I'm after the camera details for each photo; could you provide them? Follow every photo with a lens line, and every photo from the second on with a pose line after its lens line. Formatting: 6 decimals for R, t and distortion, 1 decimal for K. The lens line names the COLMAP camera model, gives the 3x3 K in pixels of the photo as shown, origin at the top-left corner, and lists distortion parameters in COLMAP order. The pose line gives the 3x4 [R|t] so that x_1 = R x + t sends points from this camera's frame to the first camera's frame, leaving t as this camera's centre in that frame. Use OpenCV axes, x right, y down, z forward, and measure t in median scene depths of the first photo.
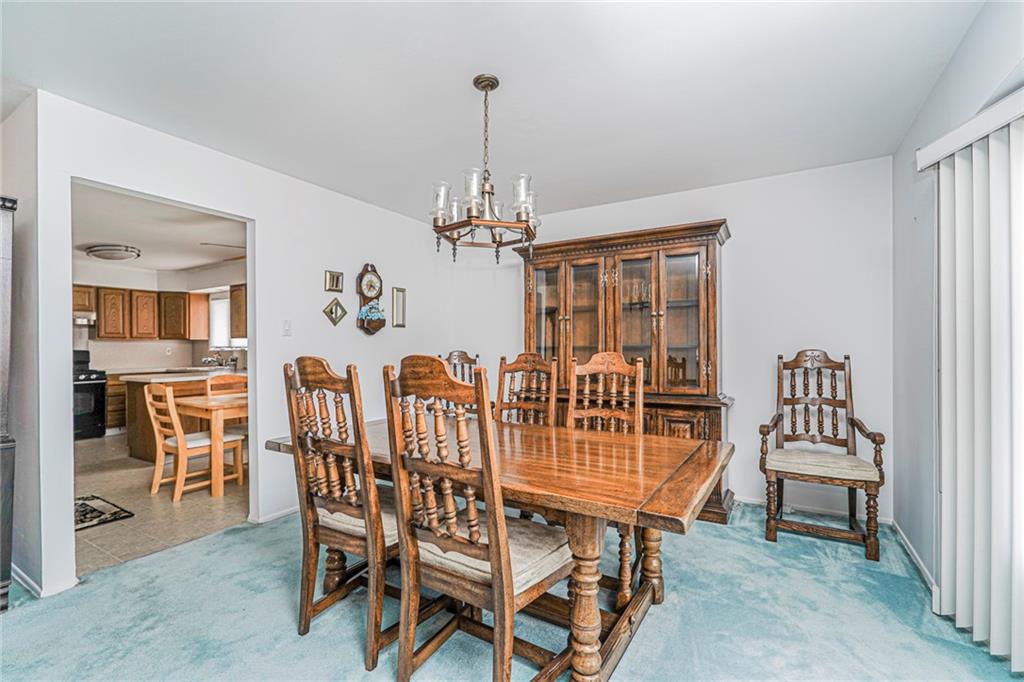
lens RADIAL K [[451.7, 0, 506.3], [0, 451.7, 341.7], [0, 0, 1]] dist [-0.004756, 0.005512]
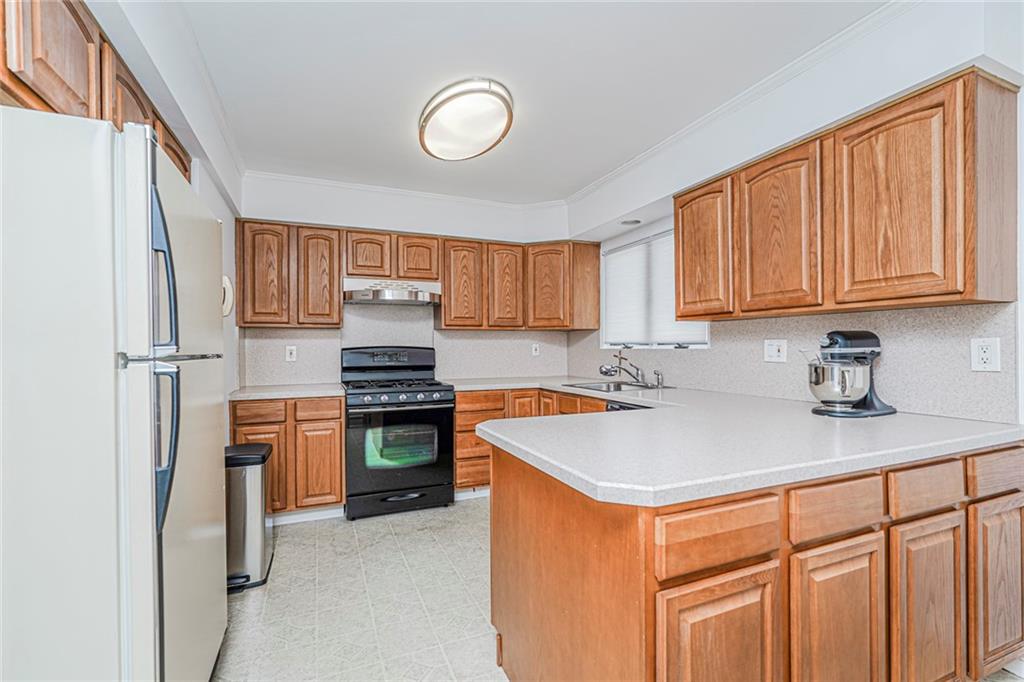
lens RADIAL K [[451.7, 0, 515.6], [0, 451.7, 345.4], [0, 0, 1]] dist [-0.004756, 0.005512]
pose [[0.820647, 0.001107, -0.571434, -0.485187], [0.002846, 0.999978, 0.006025, 0.012370], [0.571428, -0.006571, 0.820626, 0.560665]]
